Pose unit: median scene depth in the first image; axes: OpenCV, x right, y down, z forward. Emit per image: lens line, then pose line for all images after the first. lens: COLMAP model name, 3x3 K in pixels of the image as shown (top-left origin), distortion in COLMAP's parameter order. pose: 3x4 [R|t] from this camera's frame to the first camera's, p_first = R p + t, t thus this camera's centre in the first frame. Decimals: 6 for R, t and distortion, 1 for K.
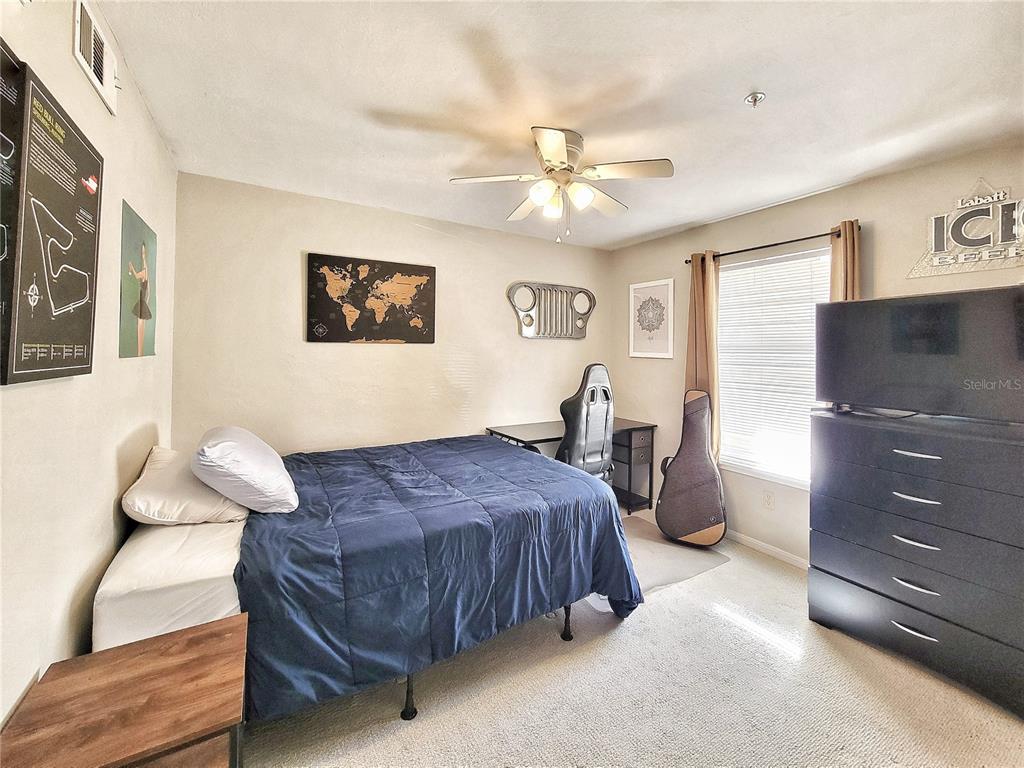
lens RADIAL K [[417.6, 0, 517.5], [0, 417.6, 346.7], [0, 0, 1]] dist [0.001390, -0.000543]
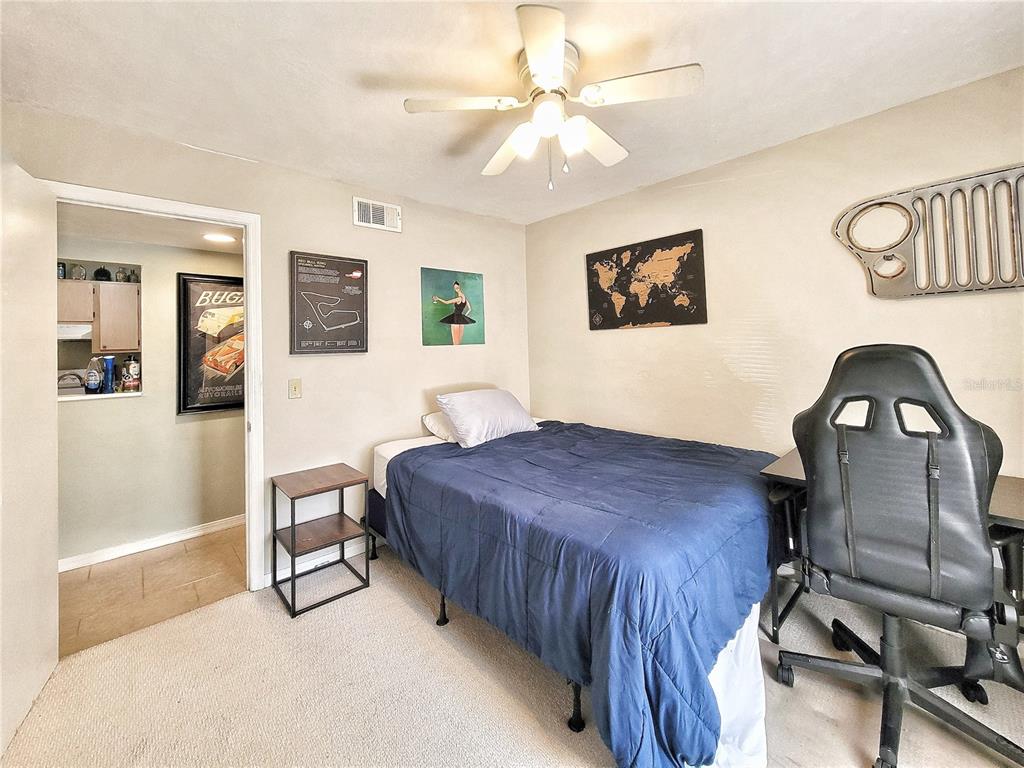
lens RADIAL K [[417.6, 0, 516.6], [0, 417.6, 335.3], [0, 0, 1]] dist [0.001390, -0.000543]
pose [[0.196231, -0.037325, -0.979847, 0.604140], [0.039191, 0.998775, -0.030198, 0.029991], [0.979774, -0.032476, 0.197453, 0.565956]]
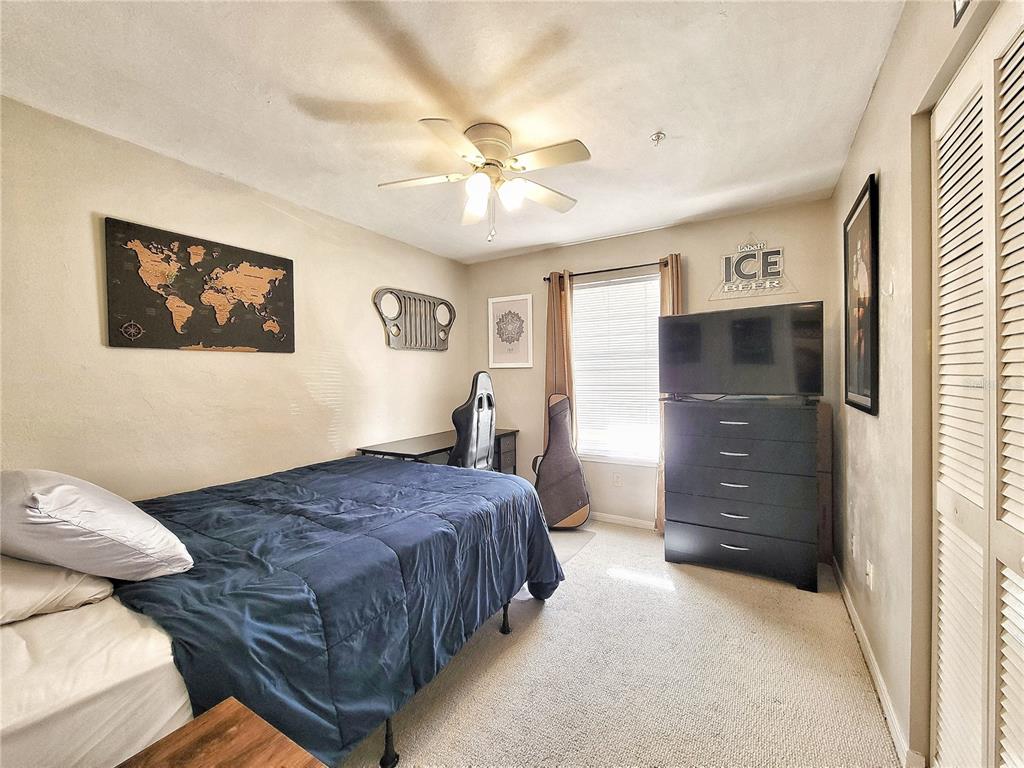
lens RADIAL K [[417.6, 0, 517.5], [0, 417.6, 380.5], [0, 0, 1]] dist [0.001390, -0.000543]
pose [[0.882393, -0.033058, 0.469350, -0.233618], [0.023089, 0.999369, 0.026982, 0.041271], [-0.469946, -0.012972, 0.882600, 0.068714]]
